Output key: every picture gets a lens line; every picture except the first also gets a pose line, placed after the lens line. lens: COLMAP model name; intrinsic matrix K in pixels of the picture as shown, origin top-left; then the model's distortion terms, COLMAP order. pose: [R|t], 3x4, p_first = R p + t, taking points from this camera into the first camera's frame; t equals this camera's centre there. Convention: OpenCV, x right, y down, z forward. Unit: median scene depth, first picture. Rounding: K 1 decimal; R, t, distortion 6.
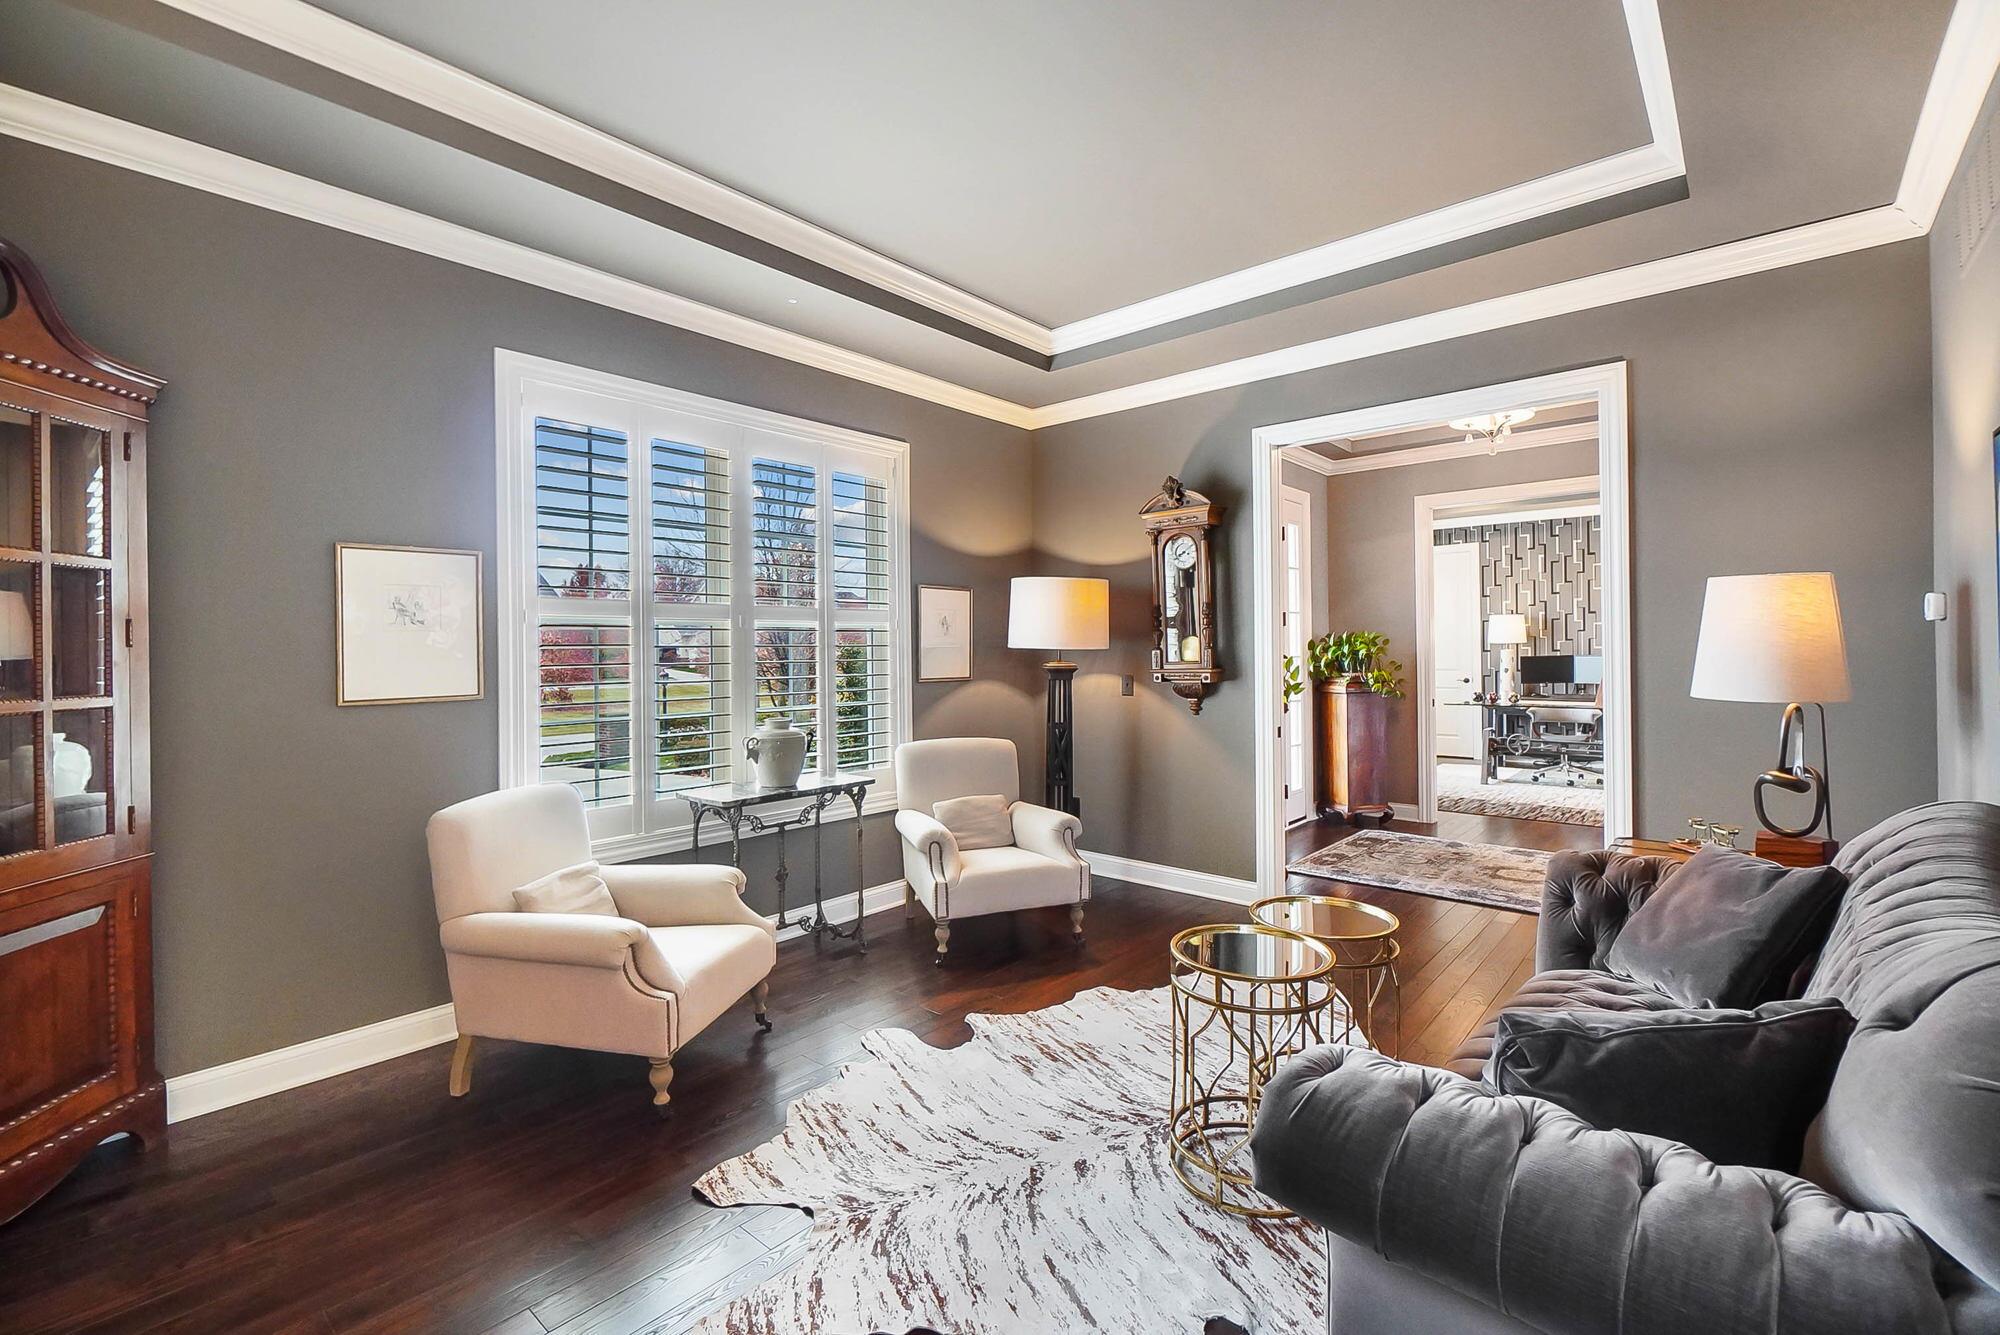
lens RADIAL K [[864.7, 0, 1001.5], [0, 864.7, 644.2], [0, 0, 1]] dist [-0.000607, -0.000079]
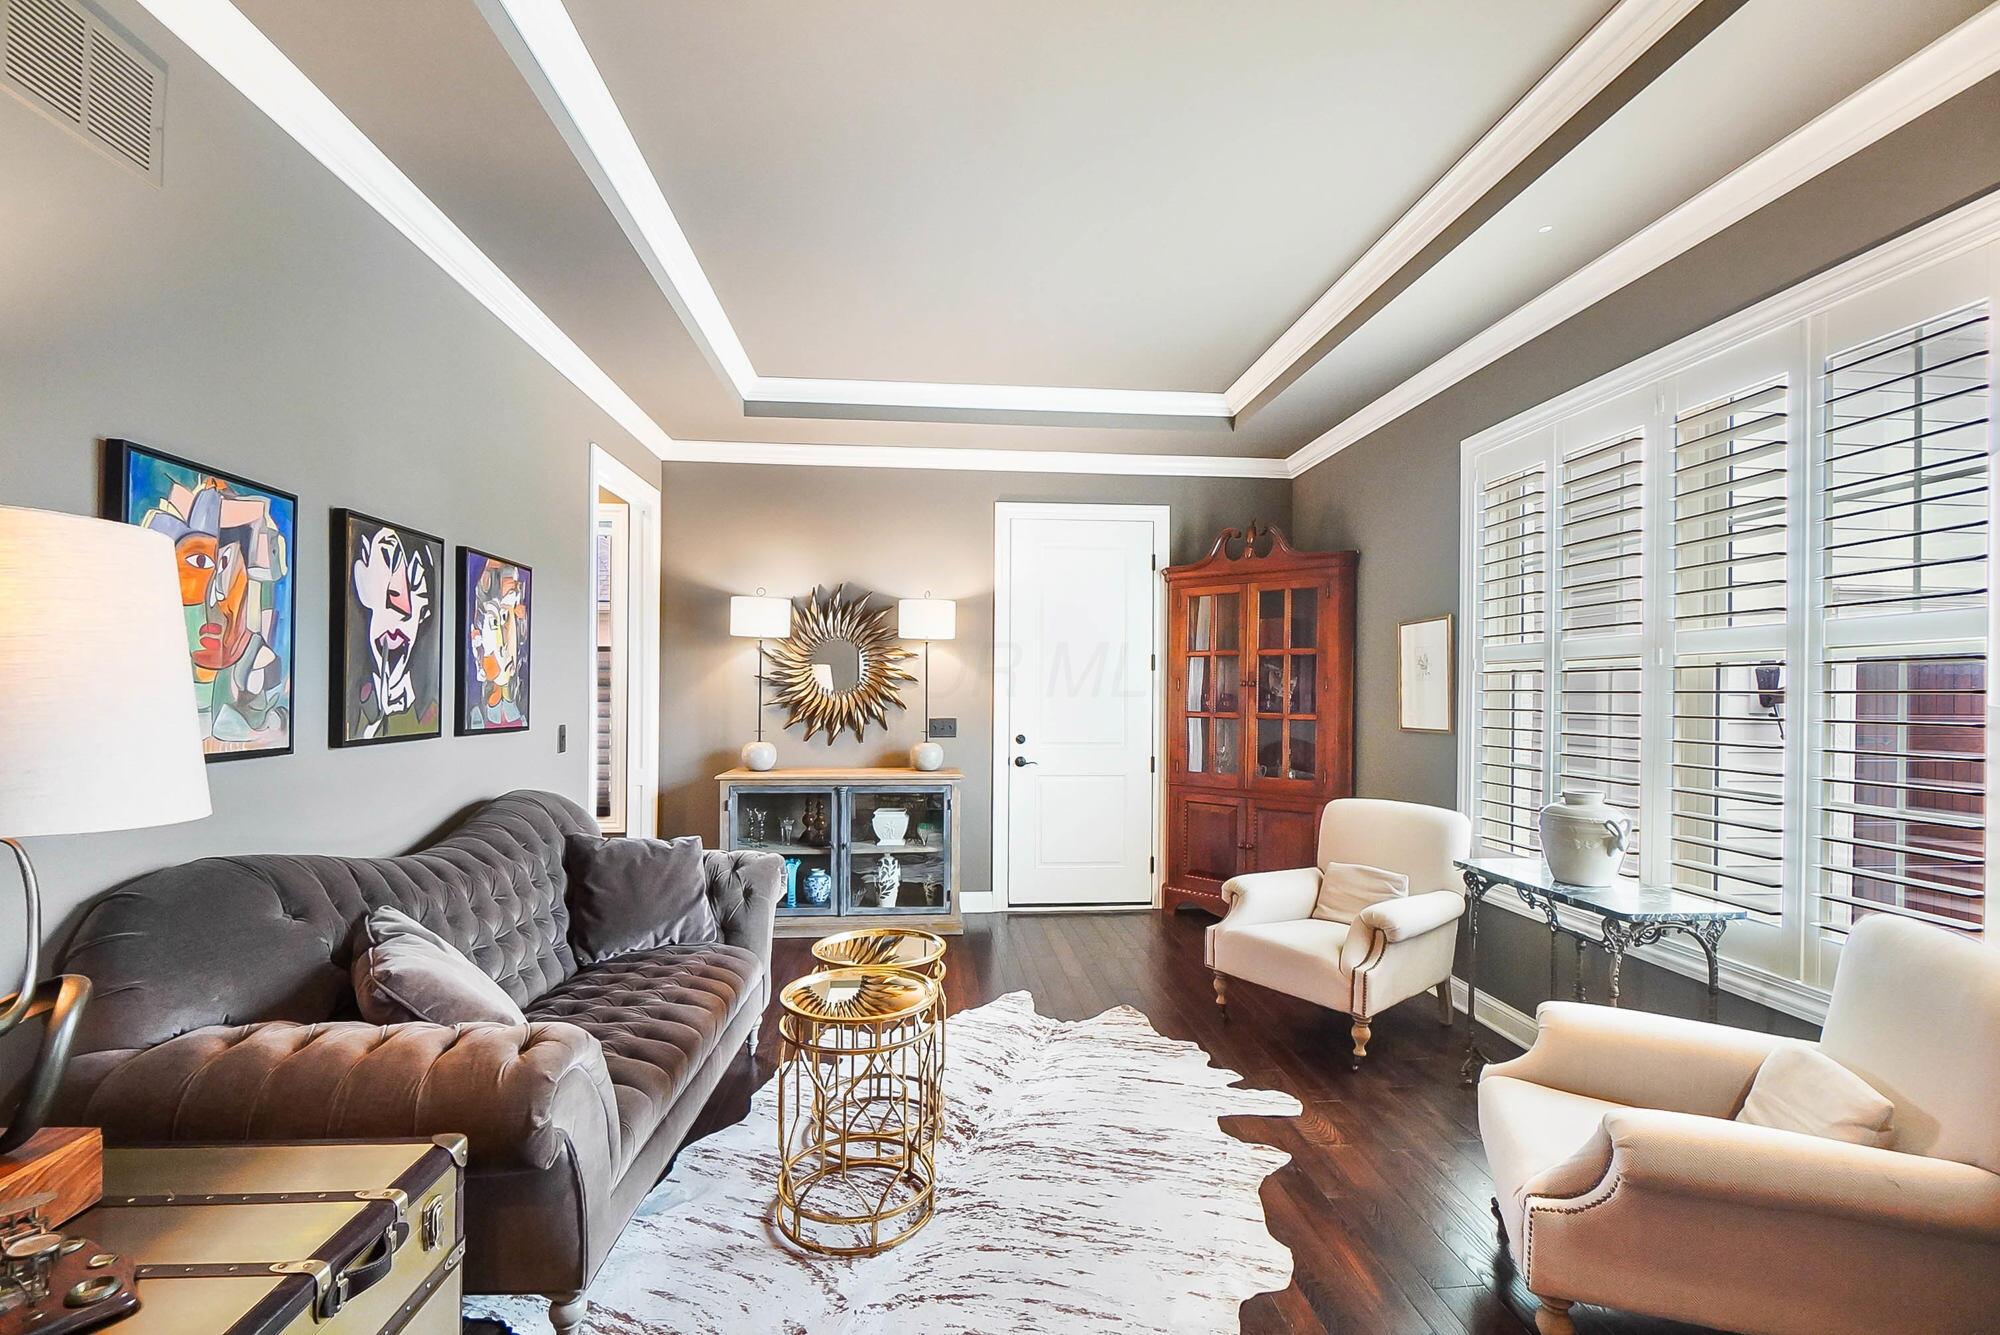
lens RADIAL K [[876.1, 0, 987.7], [0, 876.1, 698.9], [0, 0, 1]] dist [0.000710, 0.000140]
pose [[-0.704352, 0.005127, -0.709832, 0.739993], [-0.001324, 0.999963, 0.008536, 0.003641], [0.709850, 0.006952, -0.704319, 1.392950]]
